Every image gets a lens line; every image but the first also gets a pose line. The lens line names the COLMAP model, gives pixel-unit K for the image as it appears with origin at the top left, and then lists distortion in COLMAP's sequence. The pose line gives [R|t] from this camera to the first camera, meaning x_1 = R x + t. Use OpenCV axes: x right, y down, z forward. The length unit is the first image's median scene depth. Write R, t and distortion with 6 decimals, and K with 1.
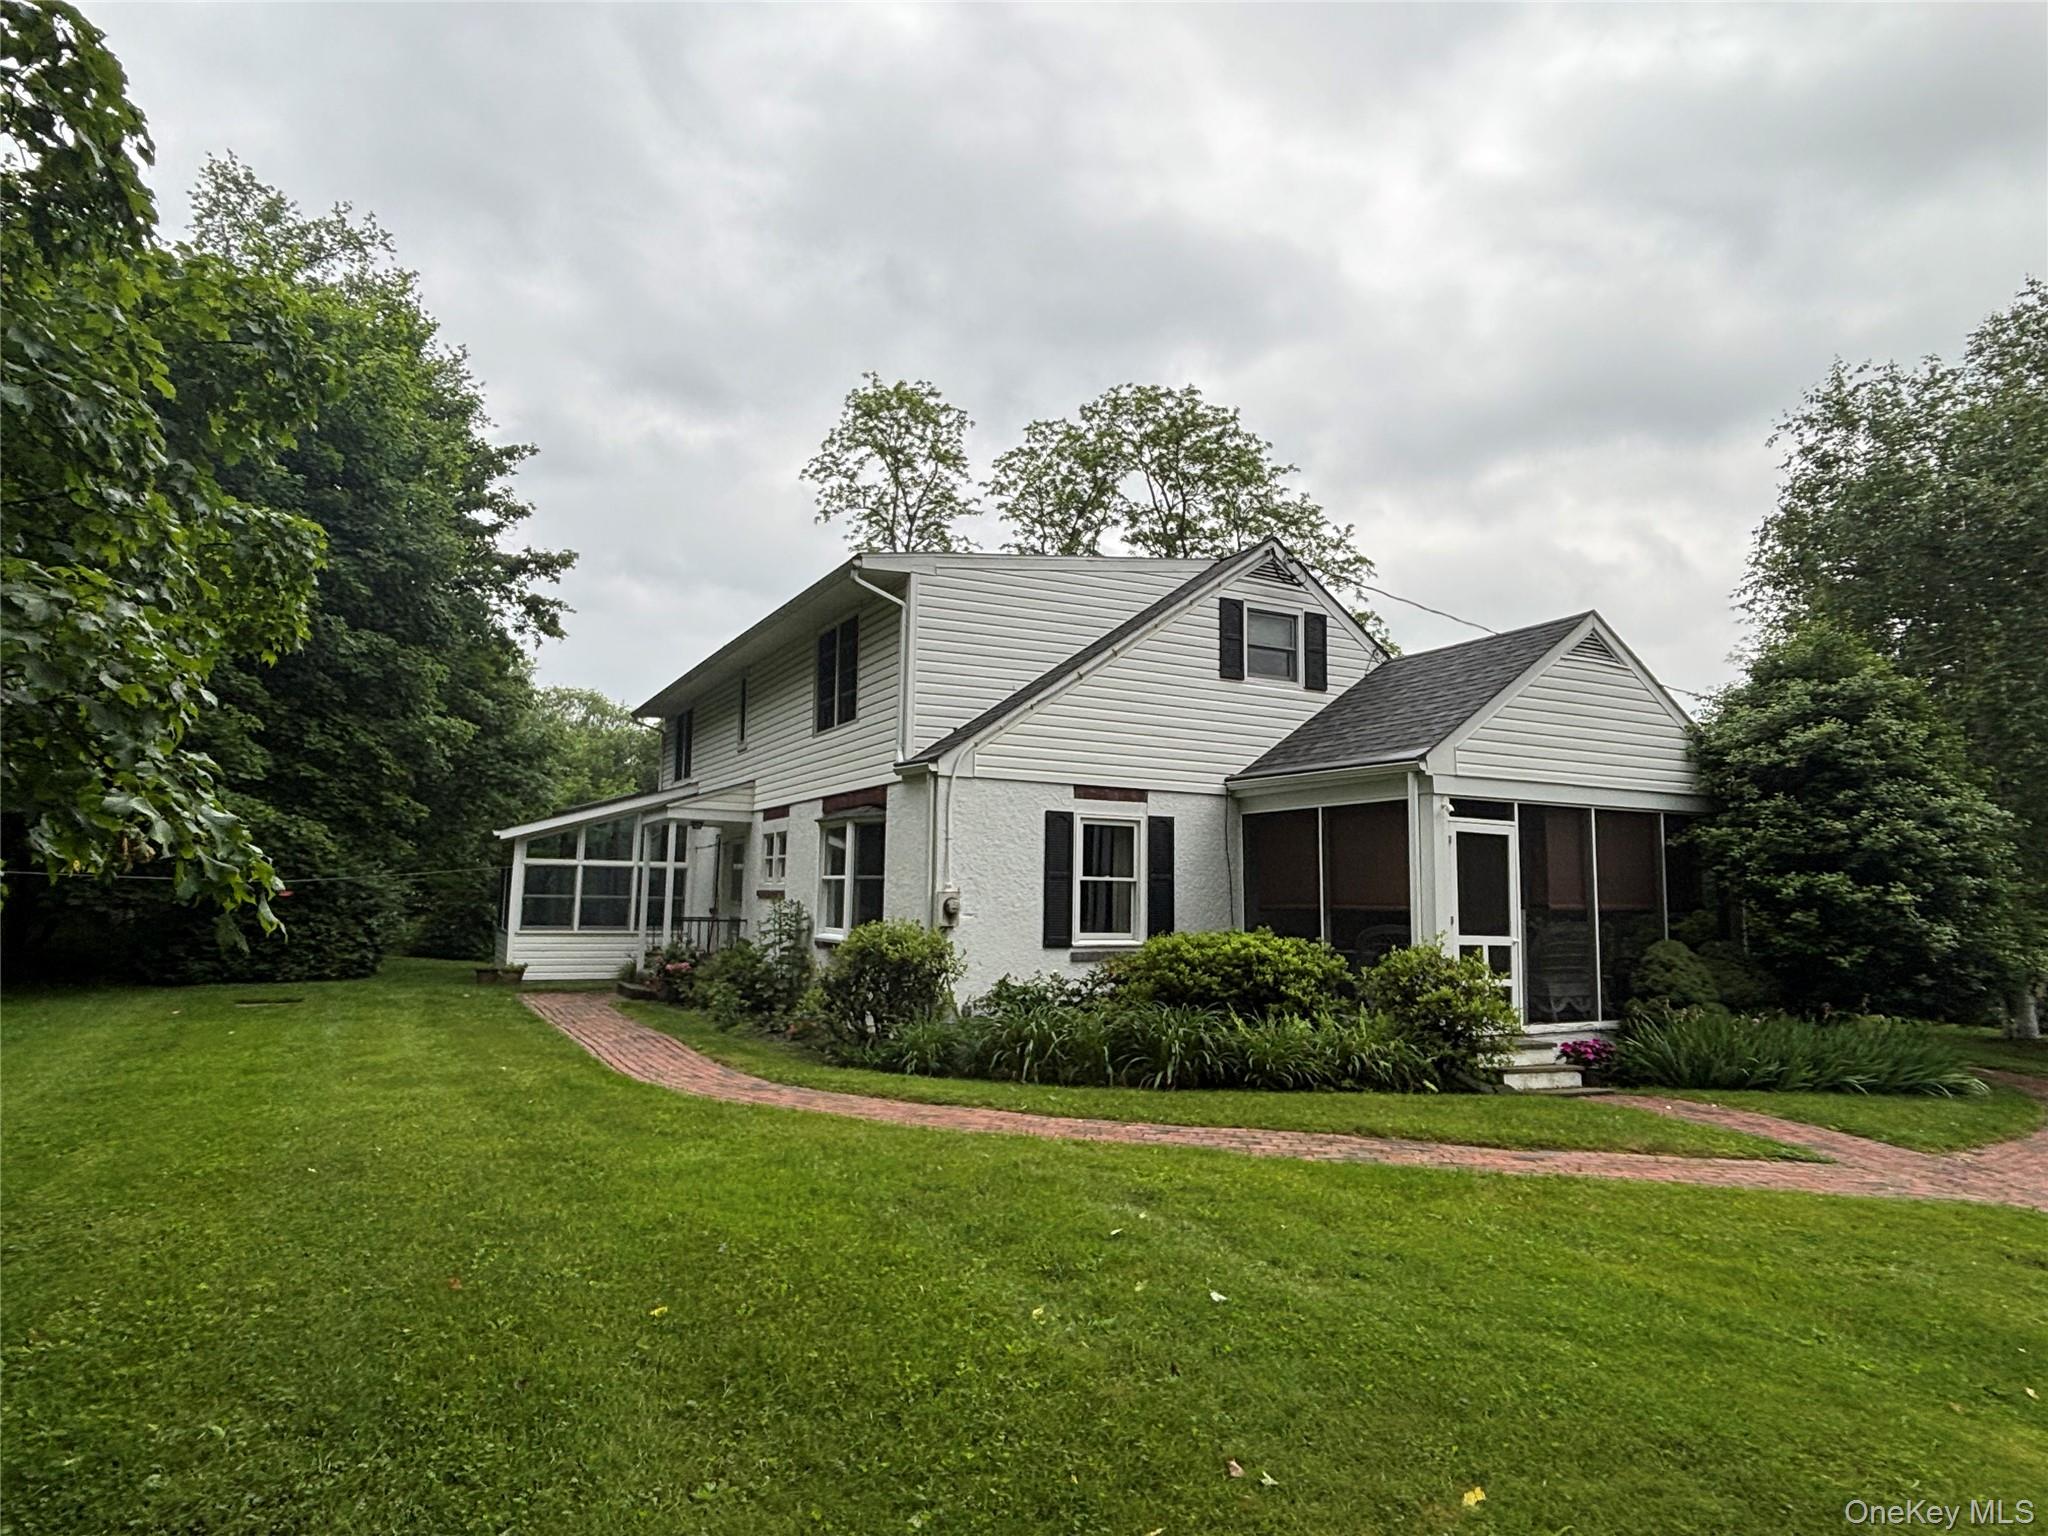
lens RADIAL K [[1192.9, 0, 1028.0], [0, 1192.9, 758.9], [0, 0, 1]] dist [0.064078, -0.097949]
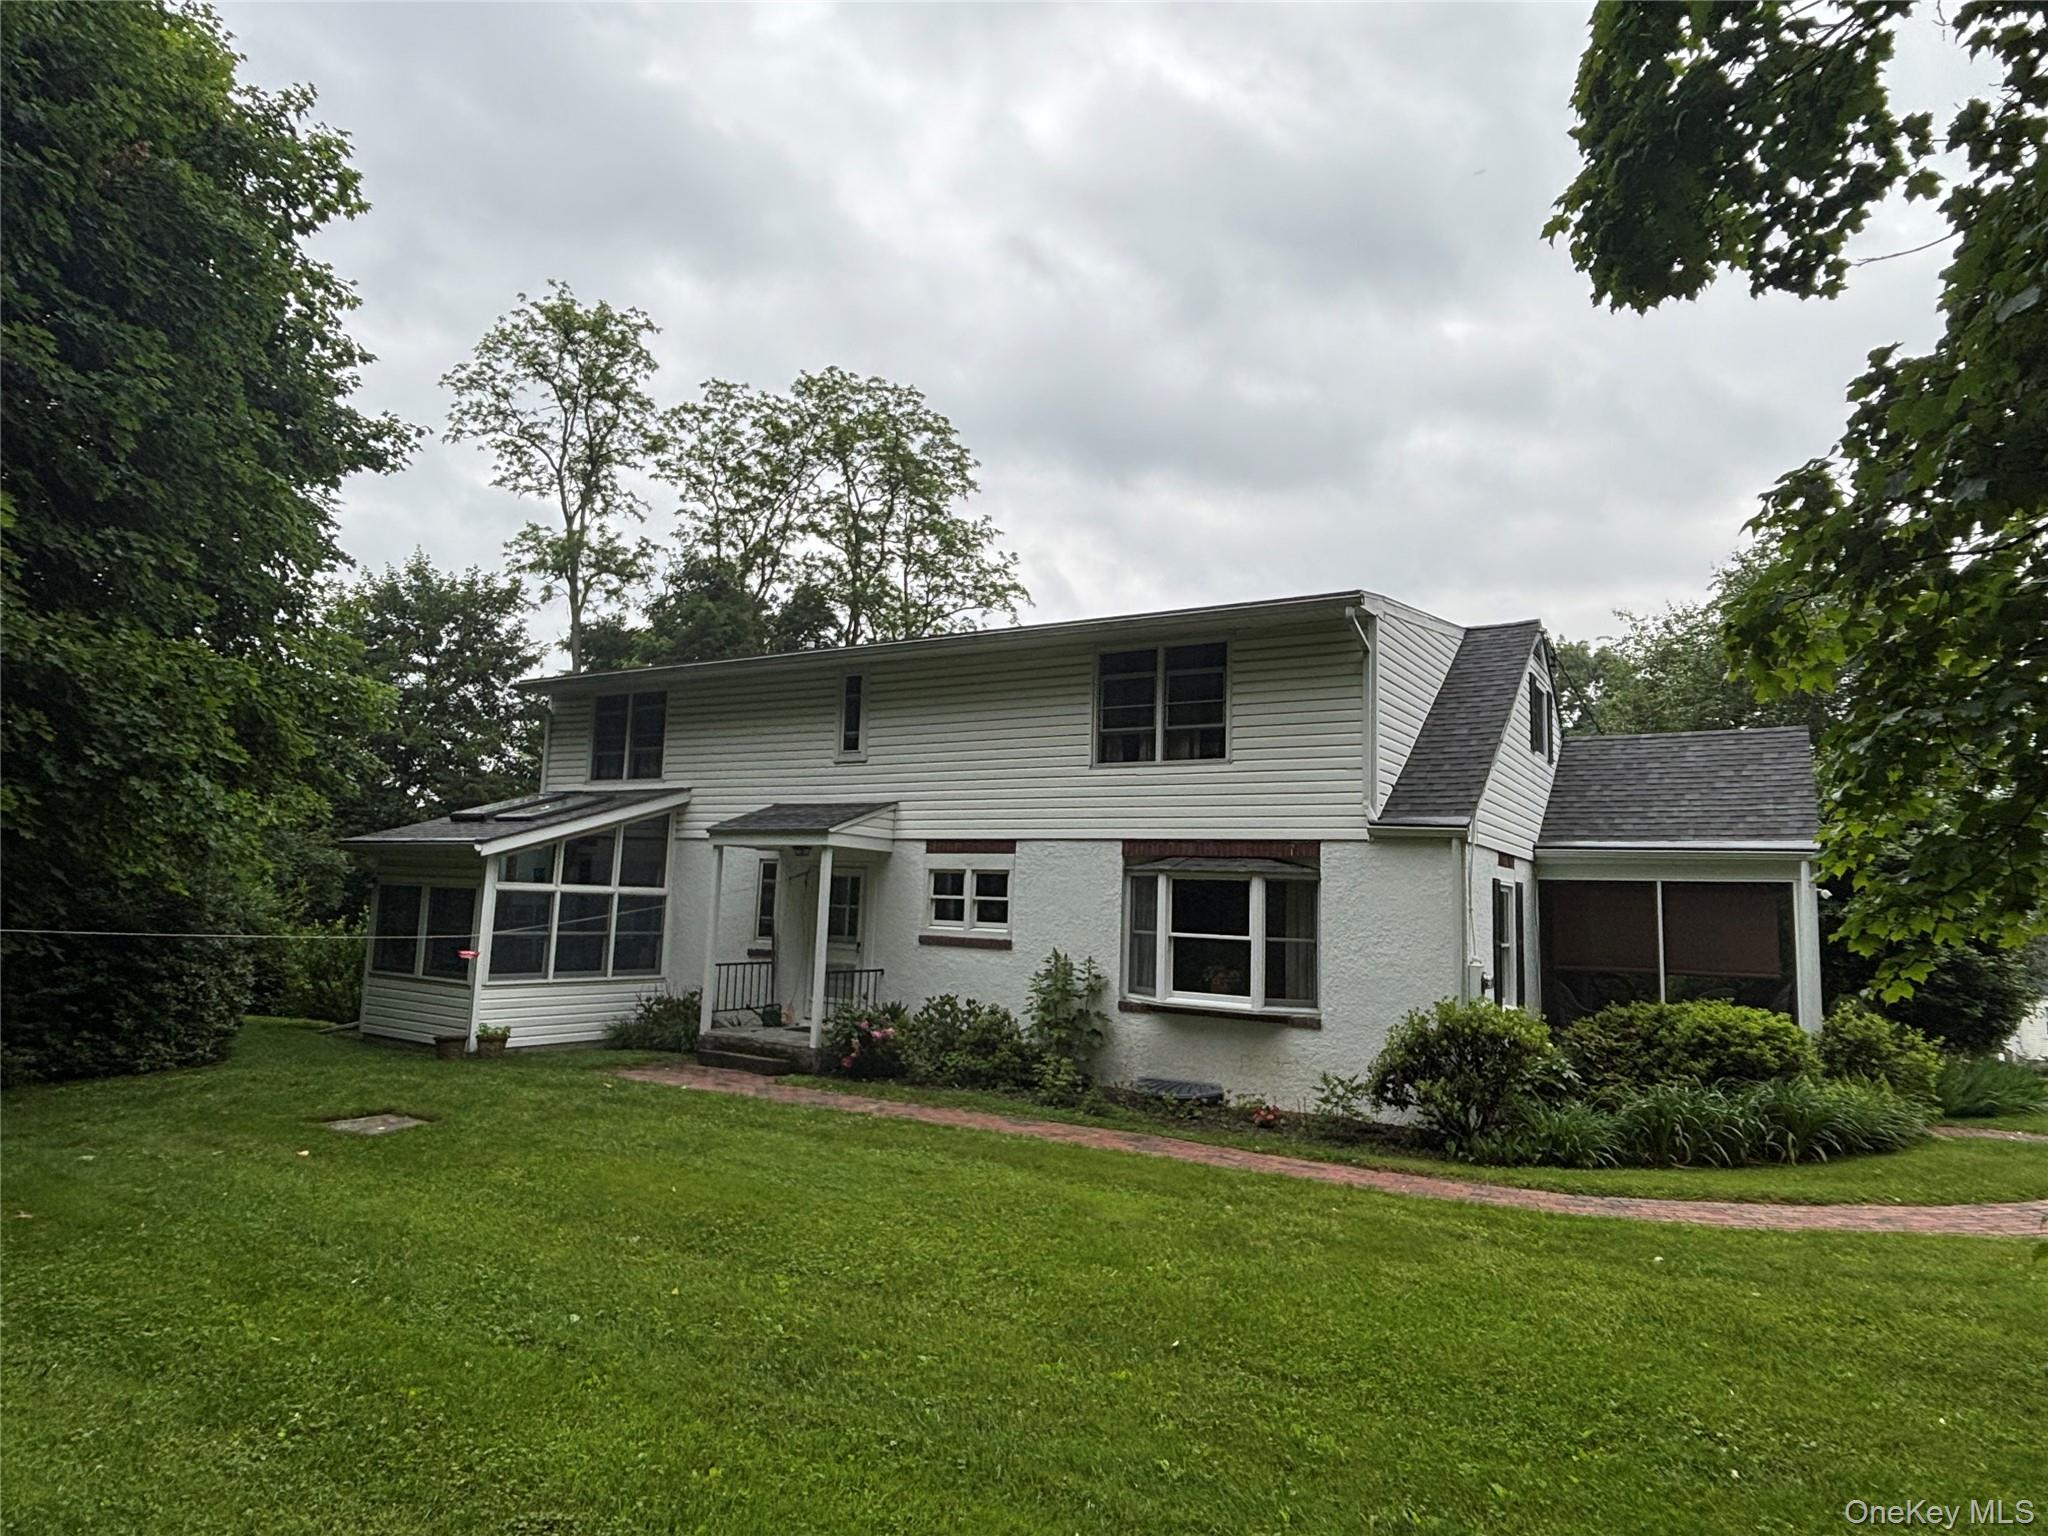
lens RADIAL K [[1192.9, 0, 1028.0], [0, 1192.9, 758.9], [0, 0, 1]] dist [0.064078, -0.097949]
pose [[0.862801, 0.075071, 0.499938, -0.746794], [-0.078370, 0.996820, -0.014429, -0.009248], [-0.499432, -0.026731, 0.865941, 0.304853]]
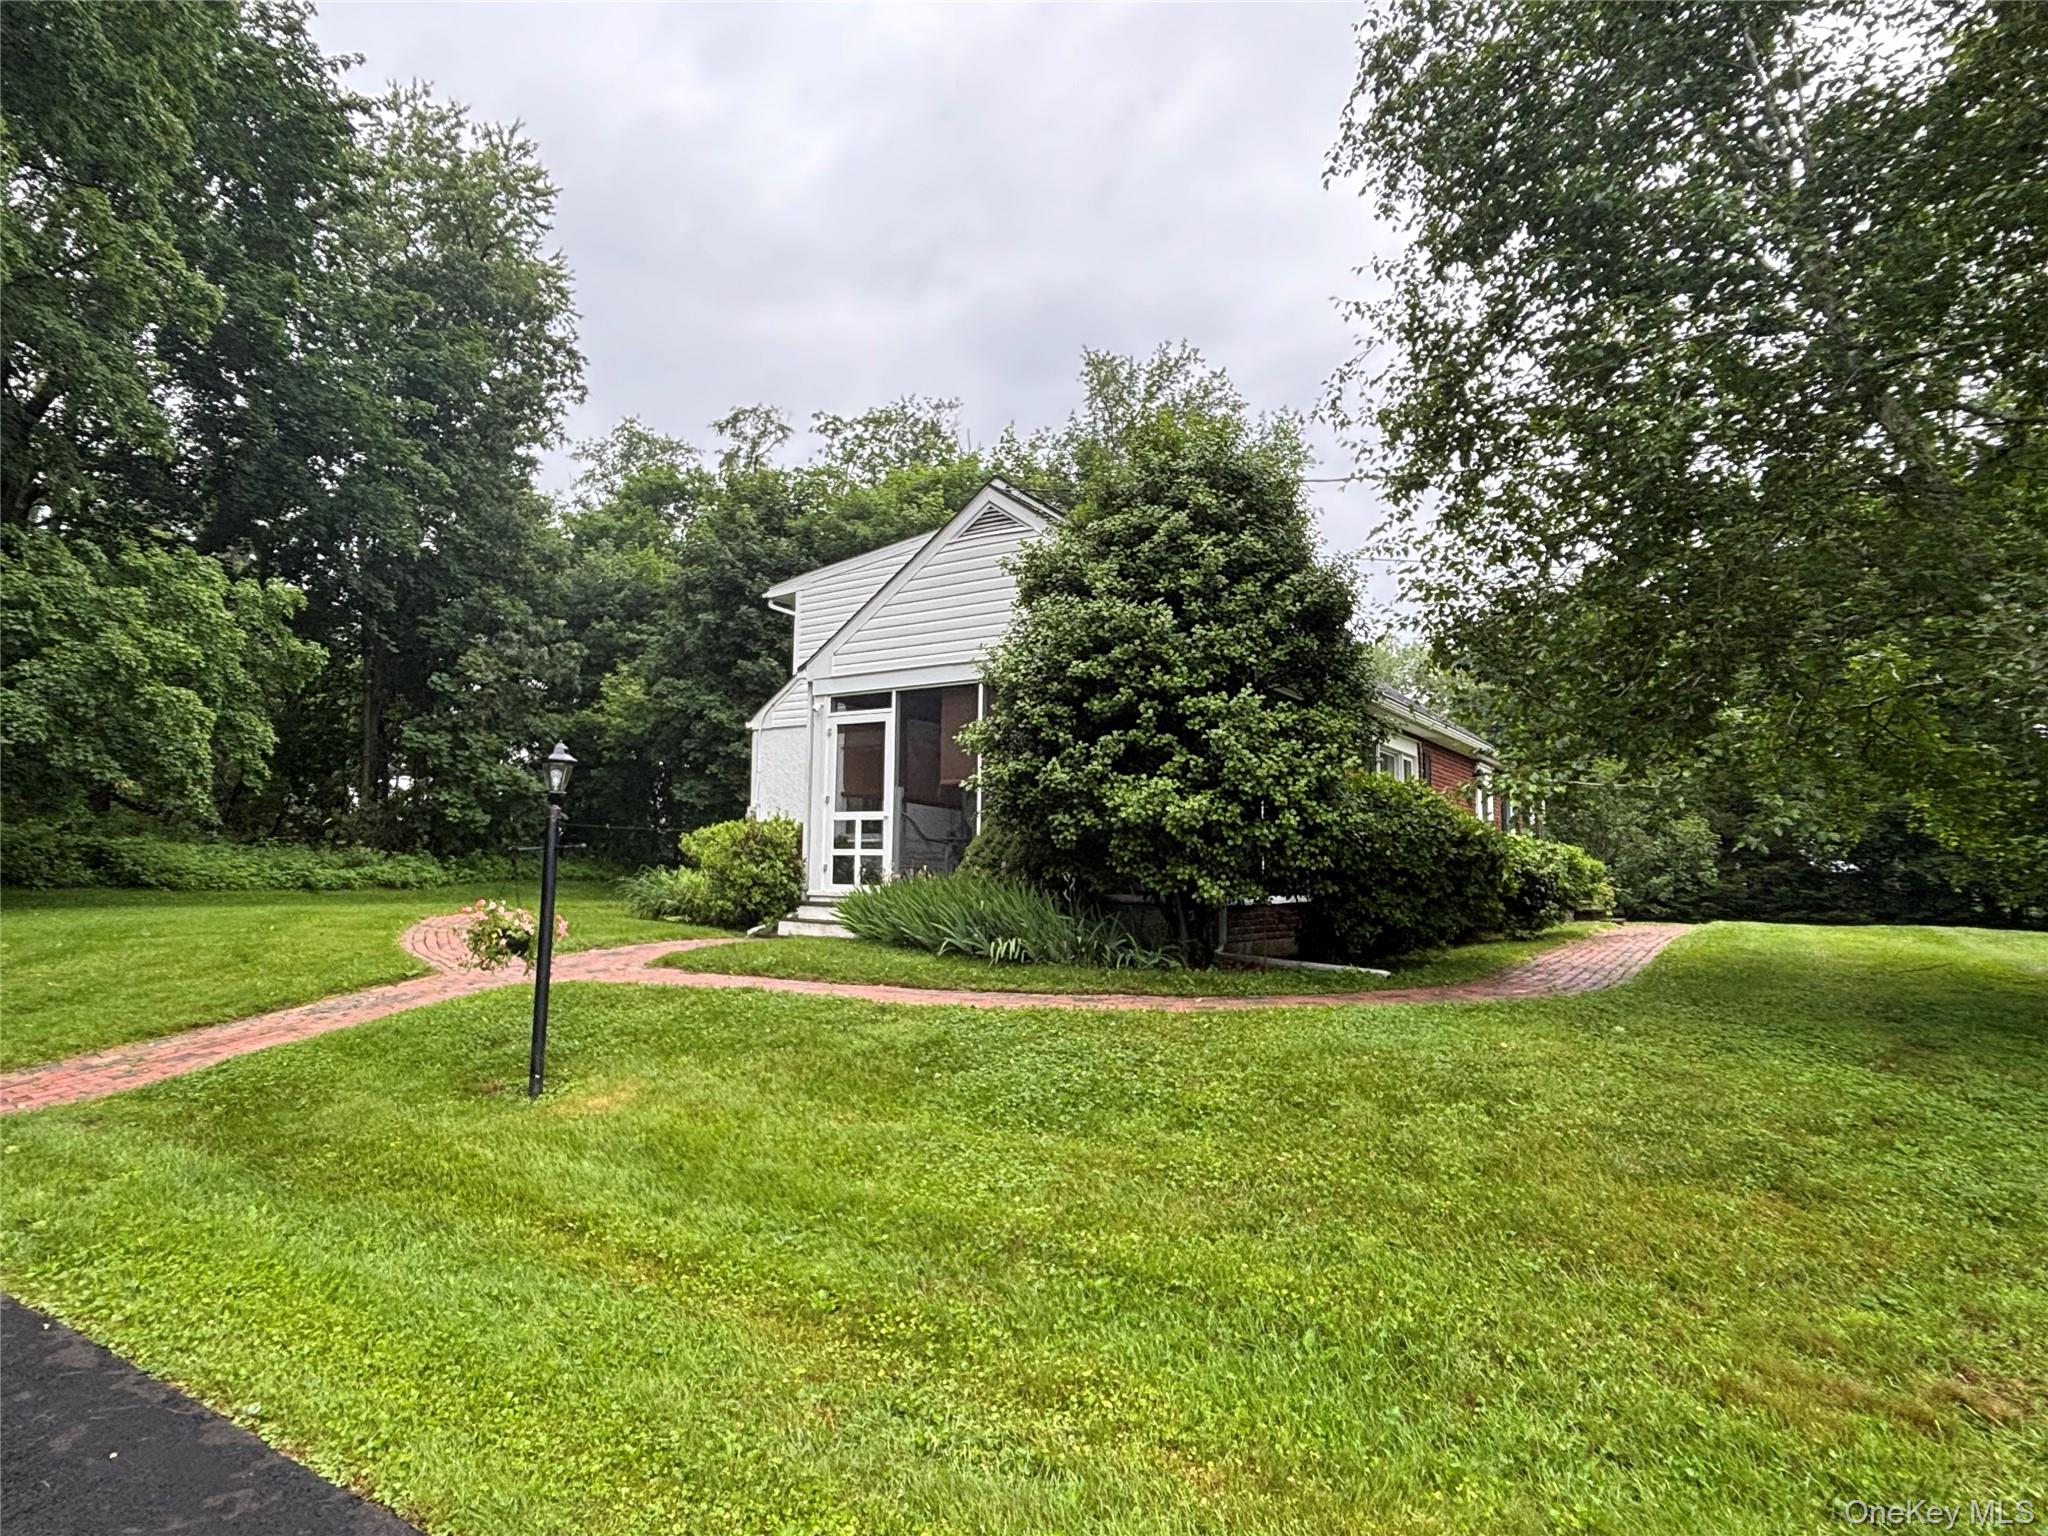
lens RADIAL K [[1192.9, 0, 1028.0], [0, 1192.9, 758.9], [0, 0, 1]] dist [0.064078, -0.097949]
pose [[0.503722, -0.101103, -0.857929, 1.172556], [0.099453, 0.993311, -0.058665, 0.146440], [0.858122, -0.055773, 0.510408, 0.457434]]
